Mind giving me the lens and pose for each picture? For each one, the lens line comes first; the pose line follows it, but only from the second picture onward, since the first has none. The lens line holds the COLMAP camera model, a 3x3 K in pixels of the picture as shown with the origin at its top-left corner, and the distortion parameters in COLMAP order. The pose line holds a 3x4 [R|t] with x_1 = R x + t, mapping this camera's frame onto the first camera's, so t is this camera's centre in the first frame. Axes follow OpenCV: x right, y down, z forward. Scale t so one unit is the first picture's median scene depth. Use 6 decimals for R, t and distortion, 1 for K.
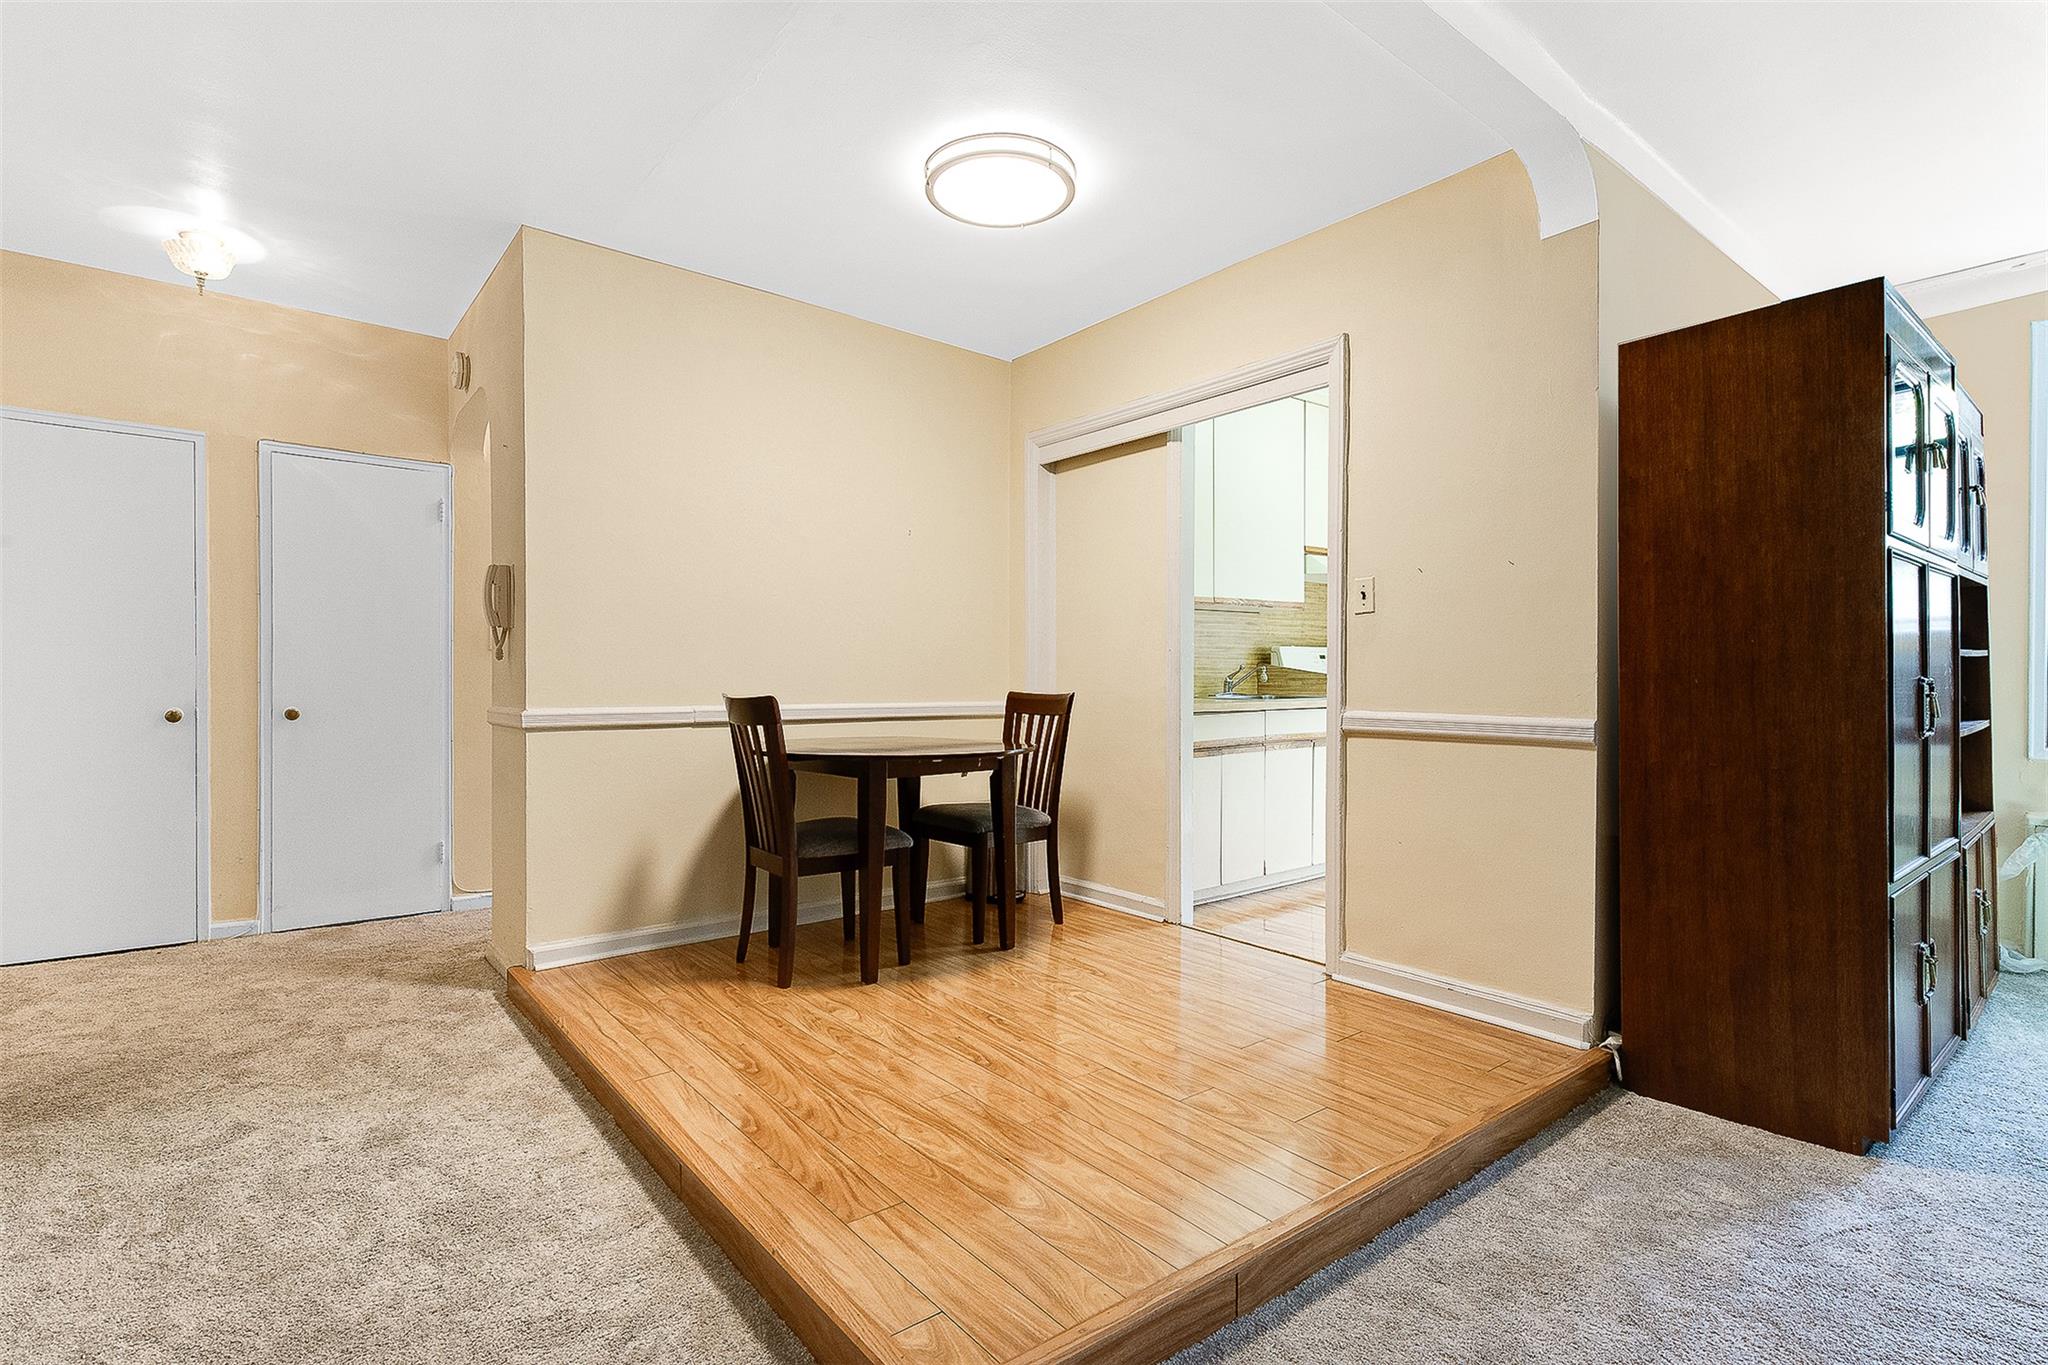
lens RADIAL K [[957.5, 0, 1012.5], [0, 957.5, 687.6], [0, 0, 1]] dist [0.018944, -0.011570]
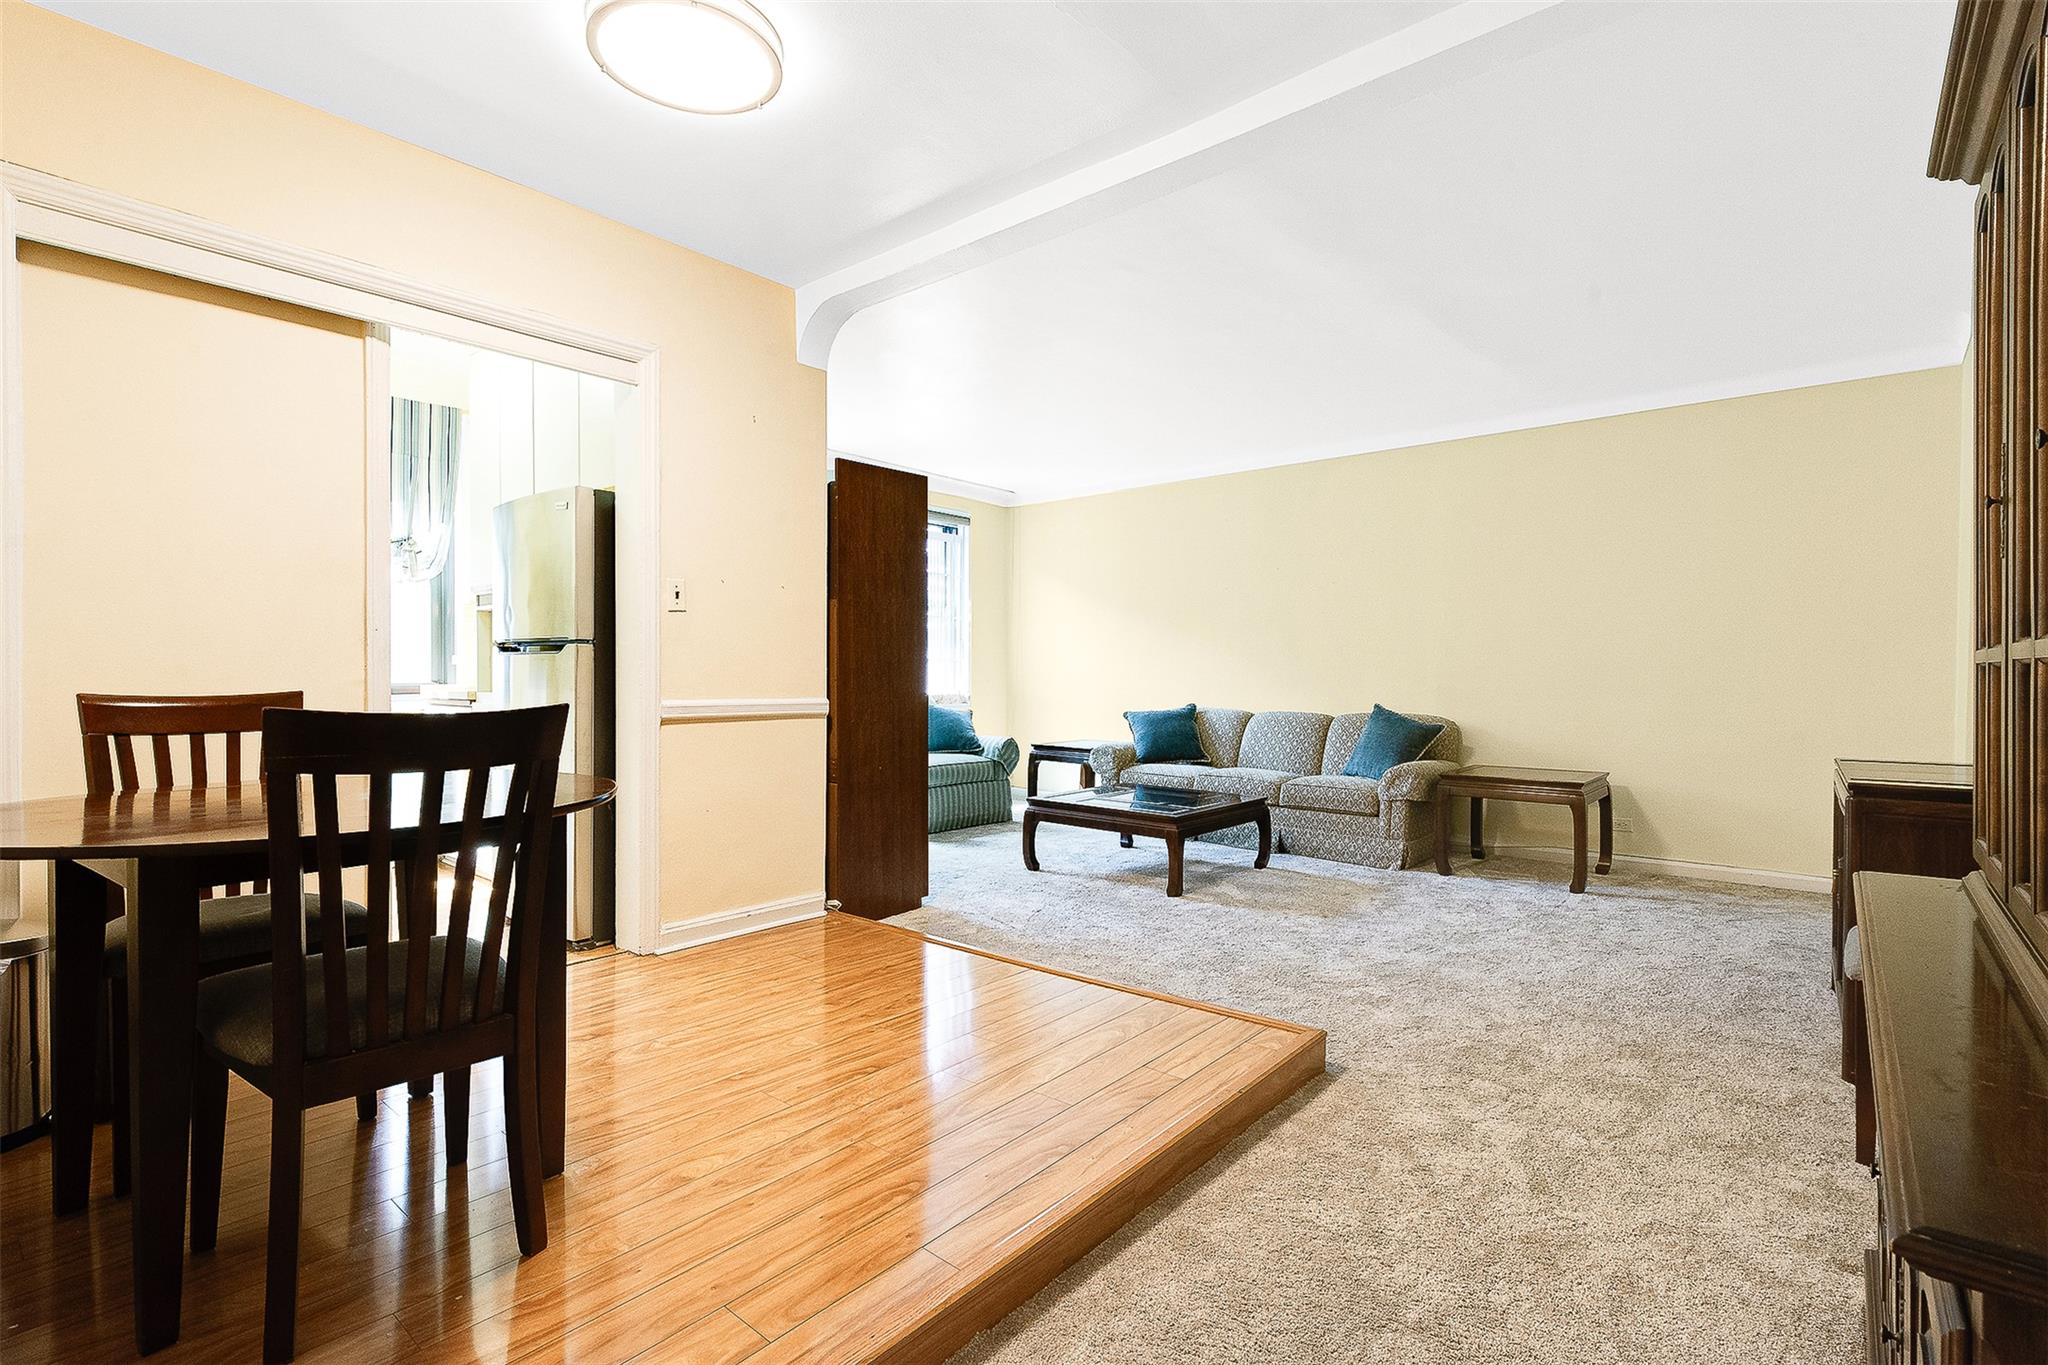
lens RADIAL K [[981.1, 0, 1014.4], [0, 981.1, 696.0], [0, 0, 1]] dist [0.011594, -0.007531]
pose [[-0.197721, -0.025265, 0.979933, -0.765402], [0.004216, 0.999637, 0.026623, -0.008321], [-0.980249, 0.009395, -0.197543, 0.788630]]
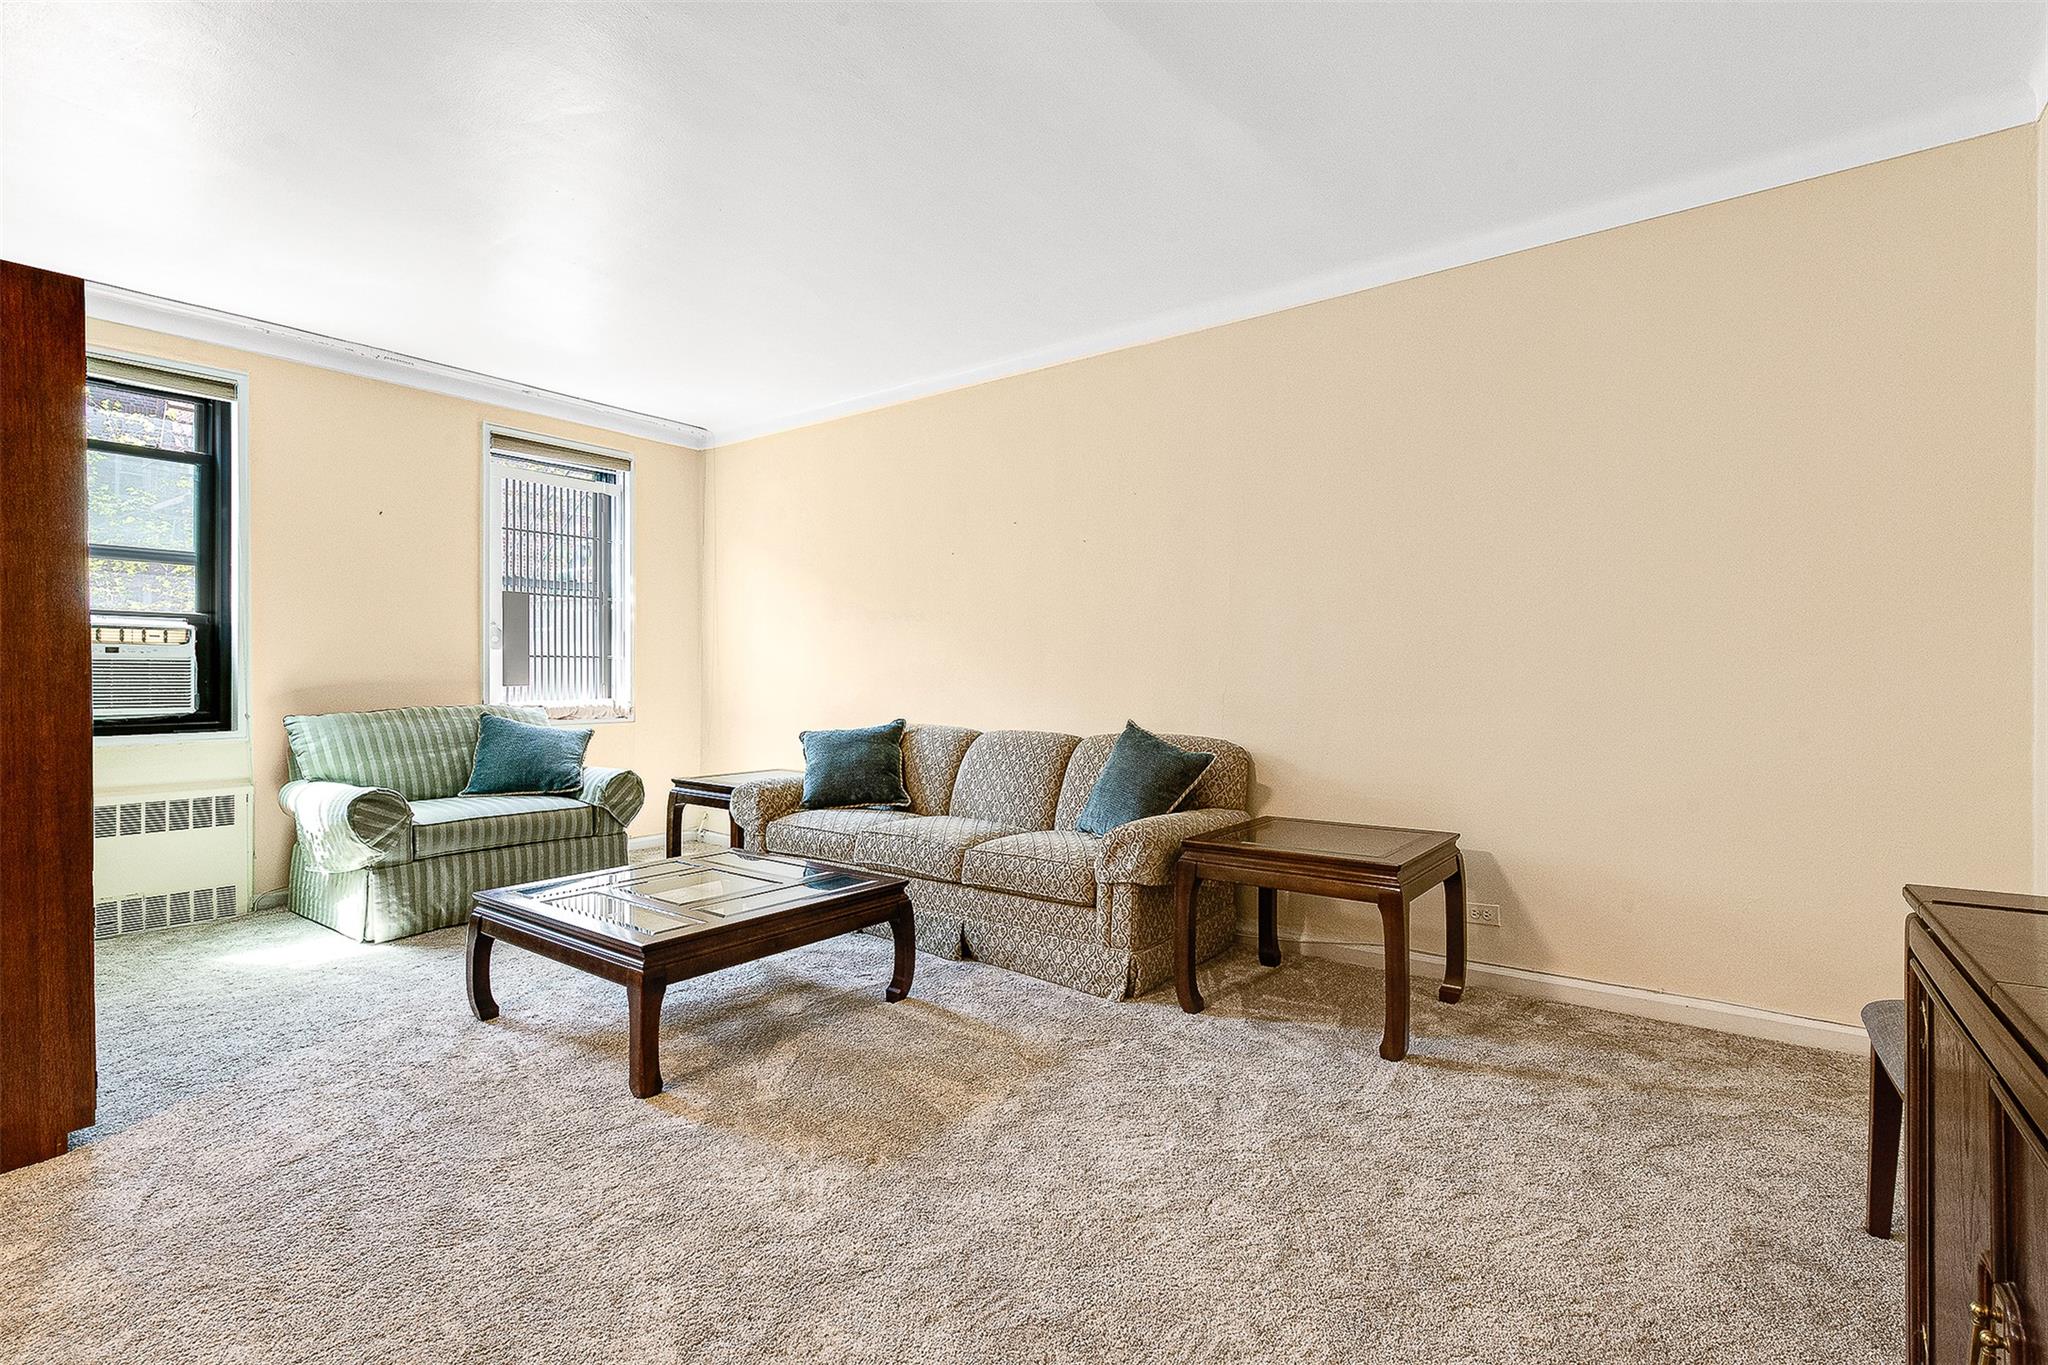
lens RADIAL K [[969.9, 0, 1026.0], [0, 969.9, 676.5], [0, 0, 1]] dist [0.017307, -0.008182]
pose [[-0.254548, -0.002062, 0.967058, -0.224942], [0.006584, 0.999971, 0.003865, -0.001586], [-0.967038, 0.007350, -0.254527, 0.192375]]
